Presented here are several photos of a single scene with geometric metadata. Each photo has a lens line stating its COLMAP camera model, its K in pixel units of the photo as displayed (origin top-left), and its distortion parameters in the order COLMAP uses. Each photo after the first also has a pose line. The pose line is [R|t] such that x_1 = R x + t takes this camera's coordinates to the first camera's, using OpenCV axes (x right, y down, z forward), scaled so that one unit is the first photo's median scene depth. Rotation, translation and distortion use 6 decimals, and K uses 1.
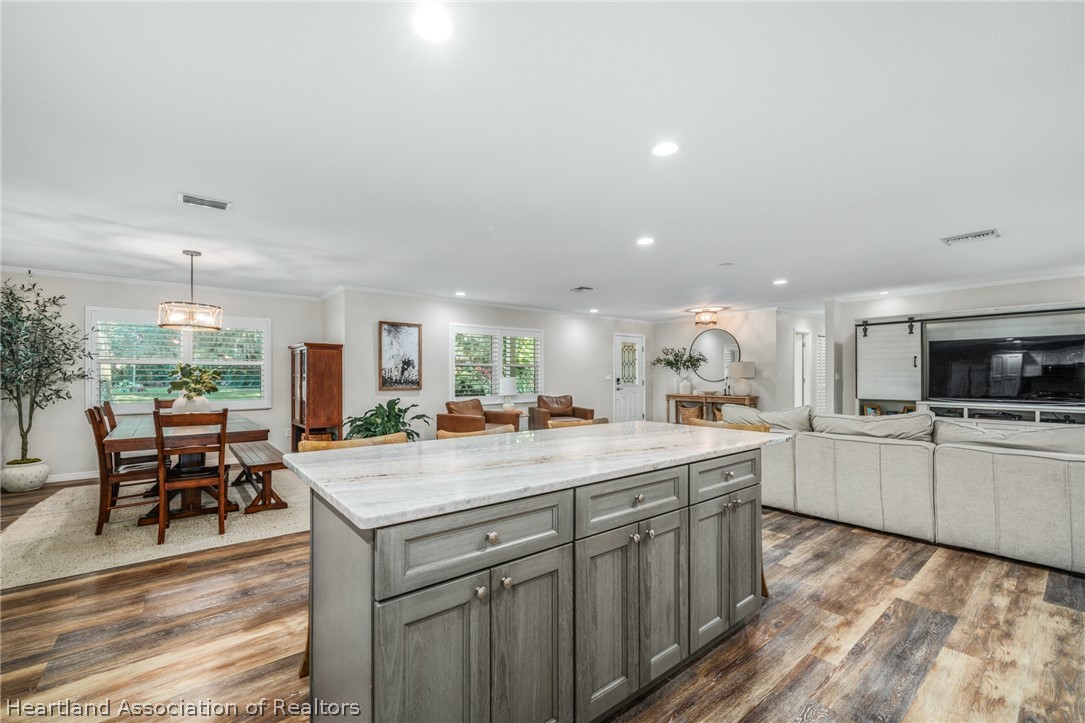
lens RADIAL K [[445.0, 0, 534.6], [0, 445.0, 375.7], [0, 0, 1]] dist [-0.002805, -0.000302]
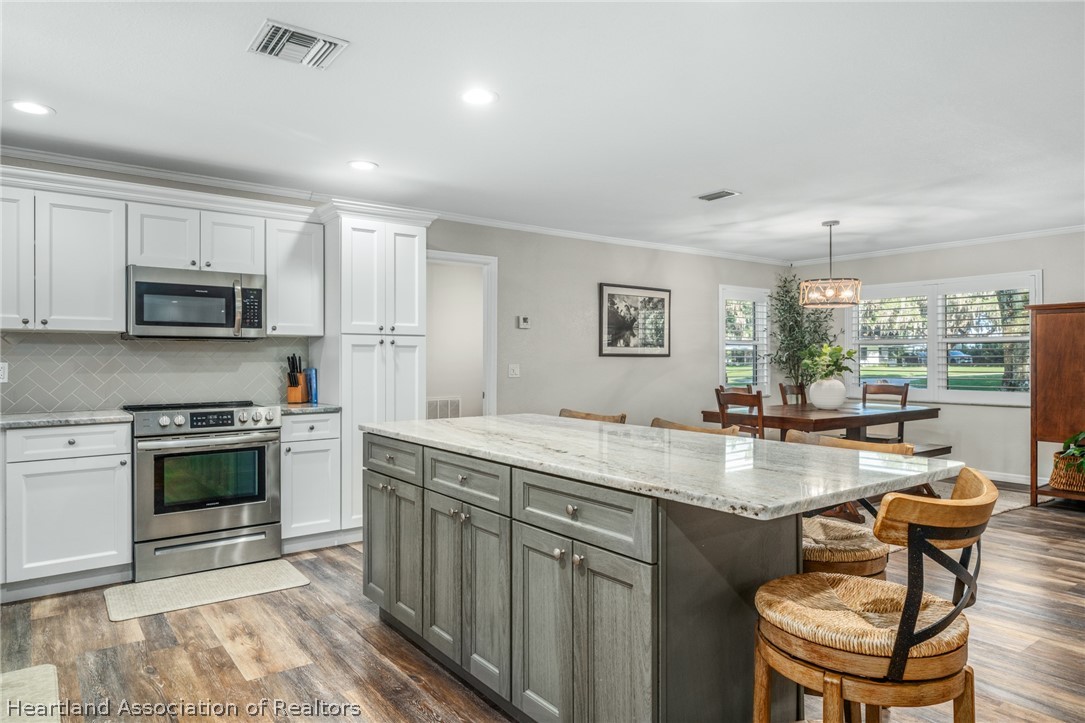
lens RADIAL K [[669.8, 0, 533.4], [0, 669.8, 358.1], [0, 0, 1]] dist [0.002997, 0.001901]
pose [[-0.035019, 0.000148, -0.999387, 0.421617], [0.002574, 0.999997, 0.000057, -0.000130], [0.999383, -0.002571, -0.035019, 0.290396]]
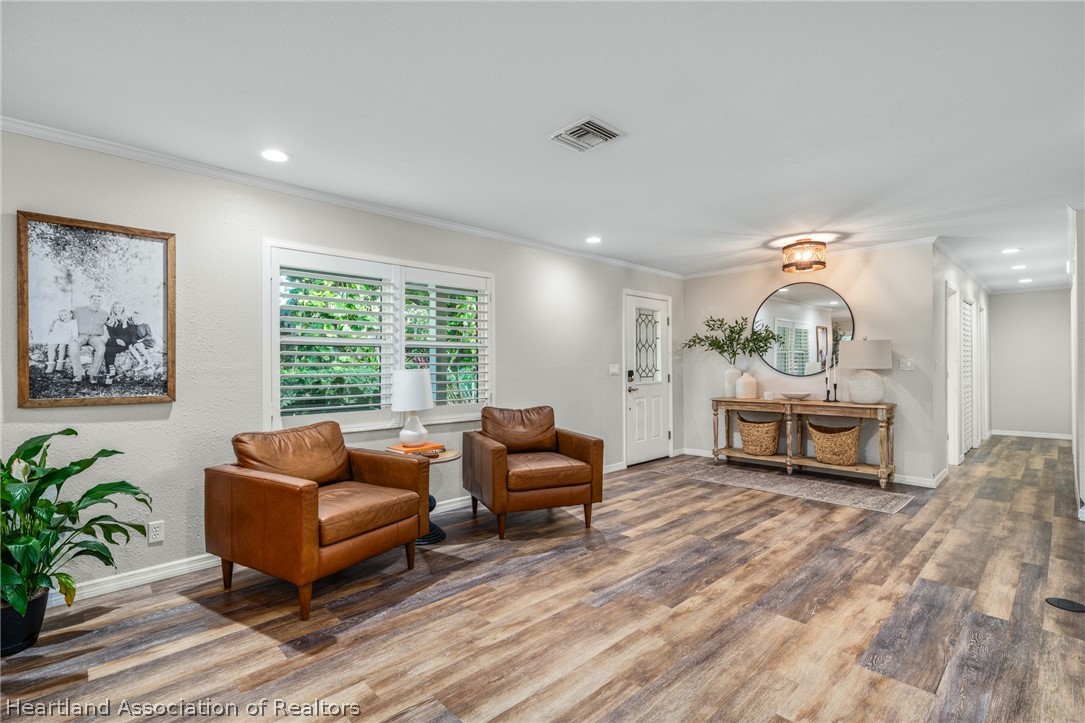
lens RADIAL K [[498.8, 0, 535.3], [0, 498.8, 365.3], [0, 0, 1]] dist [0.001832, -0.000135]
pose [[0.996980, -0.001411, 0.077640, 0.027055], [0.001686, 0.999993, -0.003481, 0.001360], [-0.077634, 0.003601, 0.996975, 0.554876]]
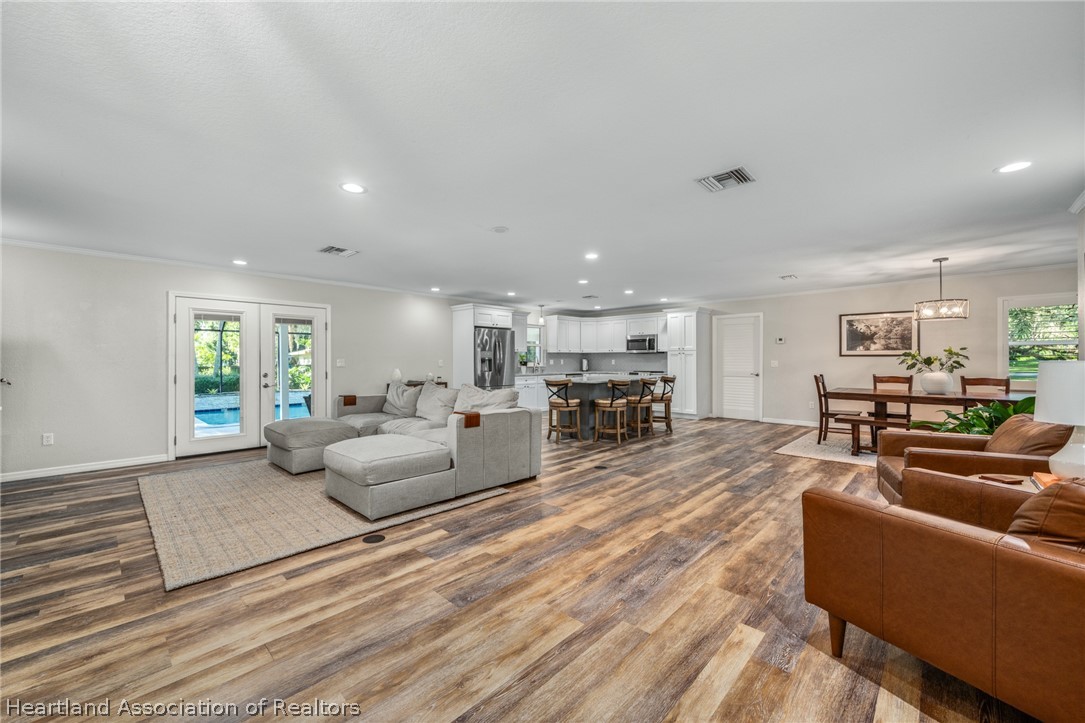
lens RADIAL K [[423.2, 0, 533.8], [0, 423.2, 359.9], [0, 0, 1]] dist [-0.003934, -0.000108]
pose [[-0.992274, 0.007194, -0.123857, 0.353558], [0.007149, 0.999974, 0.000802, -0.000169], [0.123859, -0.000090, -0.992300, 1.366679]]
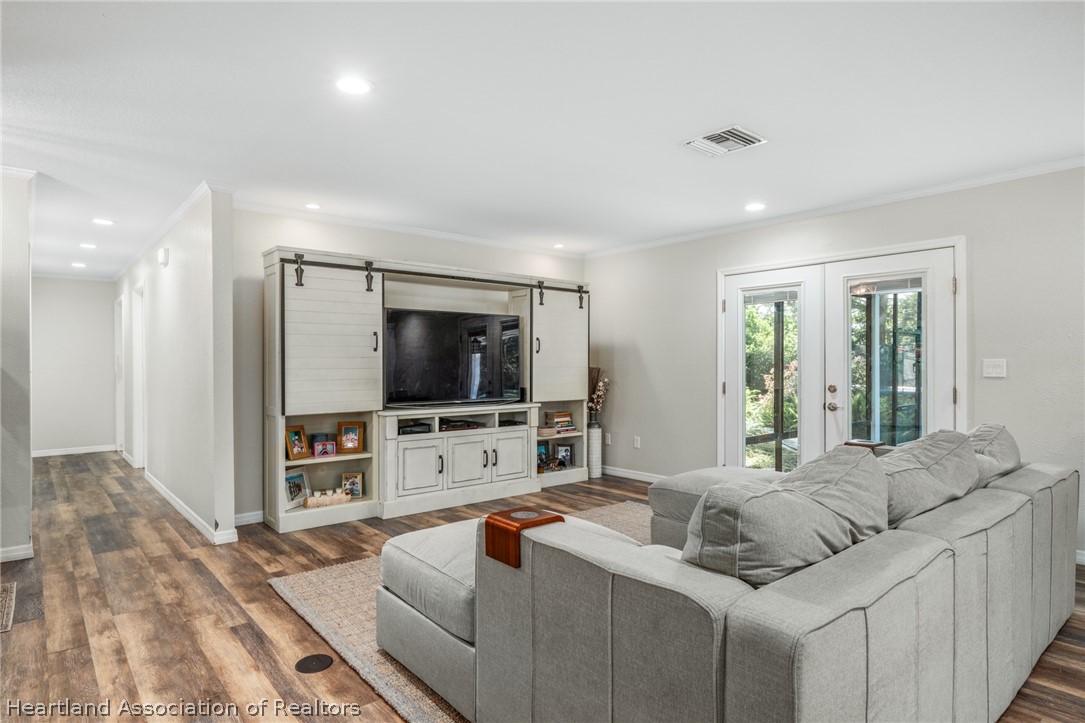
lens RADIAL K [[603.4, 0, 529.4], [0, 603.4, 366.6], [0, 0, 1]] dist [0.002727, 0.000835]
pose [[-0.014895, -0.001939, 0.999887, 0.085779], [0.004810, 0.999986, 0.002010, -0.000569], [-0.999877, 0.004839, -0.014885, 0.778838]]
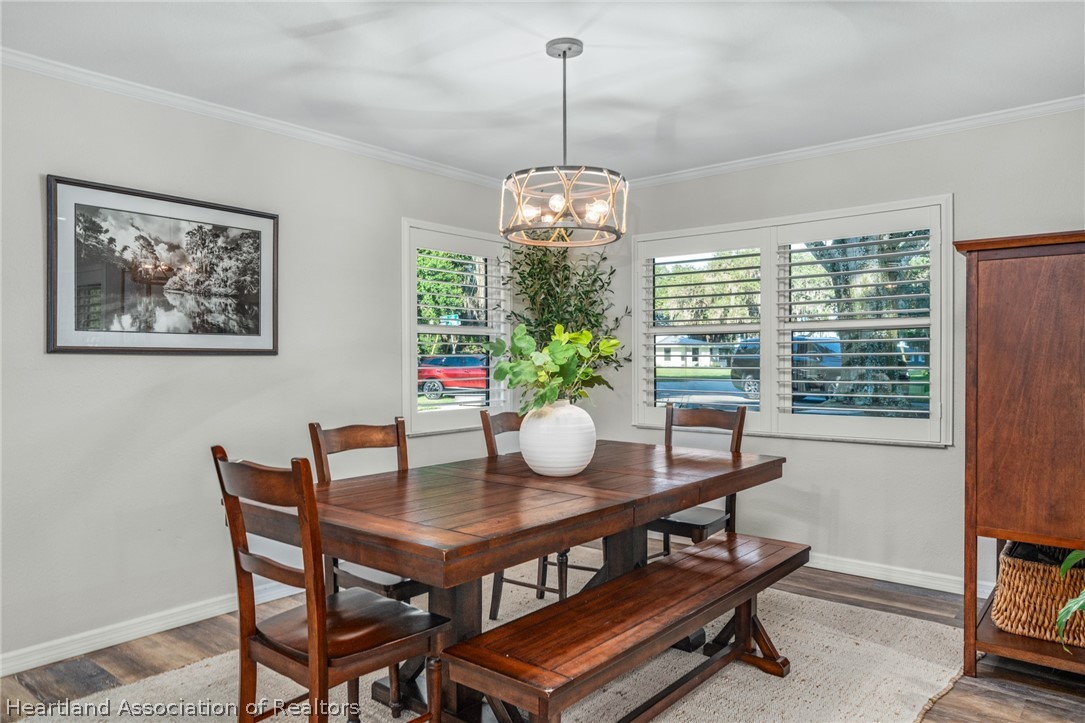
lens RADIAL K [[729.7, 0, 527.9], [0, 729.7, 365.7], [0, 0, 1]] dist [0.006621, 0.001712]
pose [[0.192572, 0.009537, -0.981237, -0.086322], [0.004140, 0.999936, 0.010531, 0.001427], [0.981274, -0.006091, 0.192520, 0.560245]]
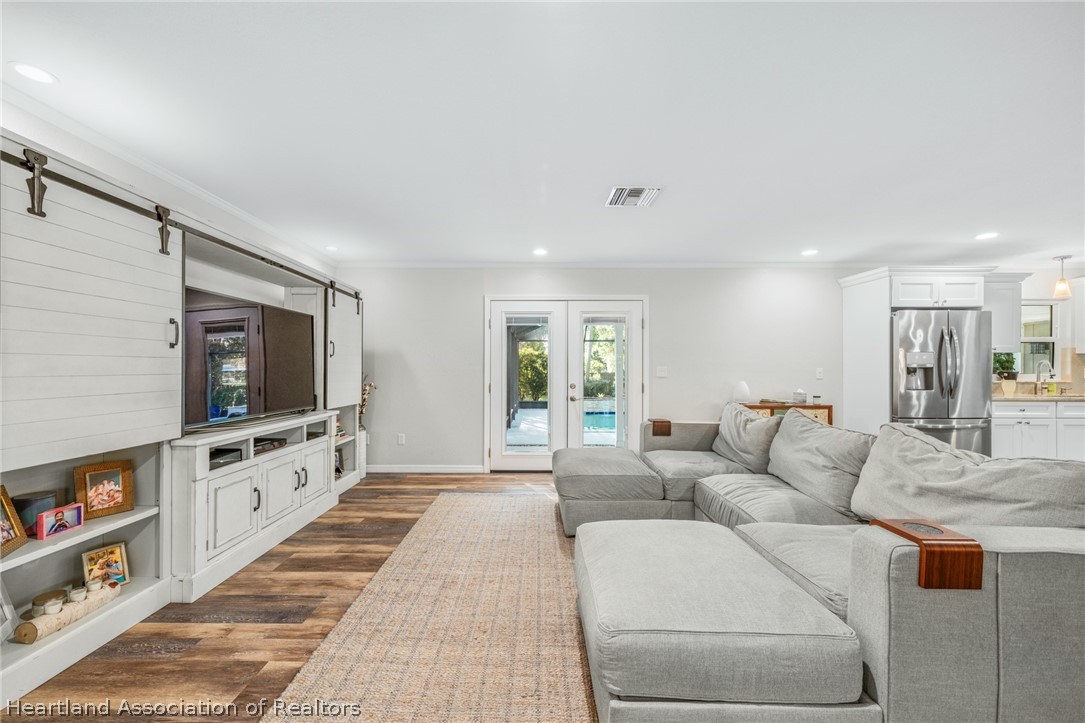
lens RADIAL K [[423.7, 0, 532.9], [0, 423.7, 367.8], [0, 0, 1]] dist [-0.001520, -0.000120]
pose [[-0.776270, 0.004803, 0.630383, 0.389107], [0.003305, 0.999988, -0.003549, -0.000892], [-0.630392, -0.000671, -0.776276, 1.033379]]
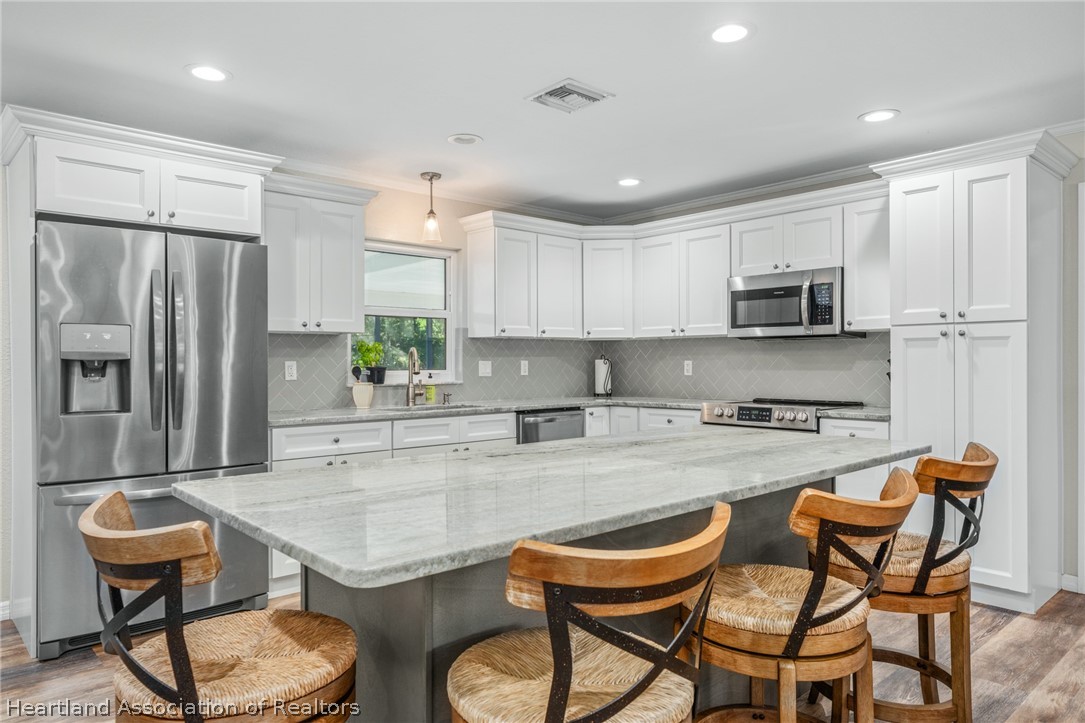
lens RADIAL K [[703.1, 0, 542.5], [0, 703.1, 361.5], [0, 0, 1]] dist [0.008516, 0.001161]
pose [[-0.998099, 0.008603, -0.061033, 0.078927], [0.008569, 0.999963, 0.000815, 0.001332], [0.061038, 0.000290, -0.998135, 0.633217]]
